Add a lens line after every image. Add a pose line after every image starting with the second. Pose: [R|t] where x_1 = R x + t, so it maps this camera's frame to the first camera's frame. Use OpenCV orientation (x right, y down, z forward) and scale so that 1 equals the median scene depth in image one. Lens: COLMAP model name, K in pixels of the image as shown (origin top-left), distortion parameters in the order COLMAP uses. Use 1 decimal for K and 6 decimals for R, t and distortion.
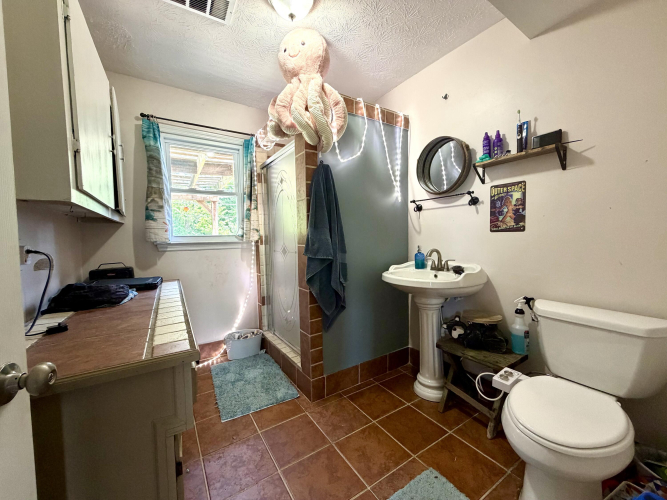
lens RADIAL K [[264.1, 0, 334.7], [0, 264.1, 250.4], [0, 0, 1]] dist [-0.000617, 0.000034]
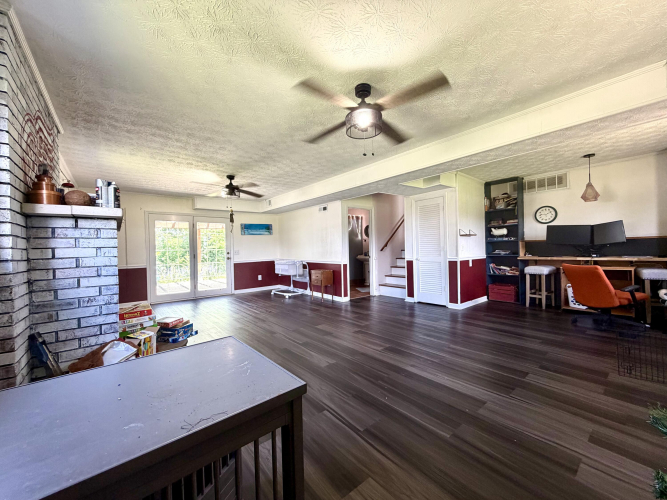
lens RADIAL K [[264.1, 0, 333.4], [0, 264.1, 249.7], [0, 0, 1]] dist [-0.000617, 0.000034]
pose [[0.989978, -0.002229, 0.141202, -0.697063], [0.008129, 0.999117, -0.041218, 0.123982], [-0.140985, 0.041952, 0.989122, -2.789576]]
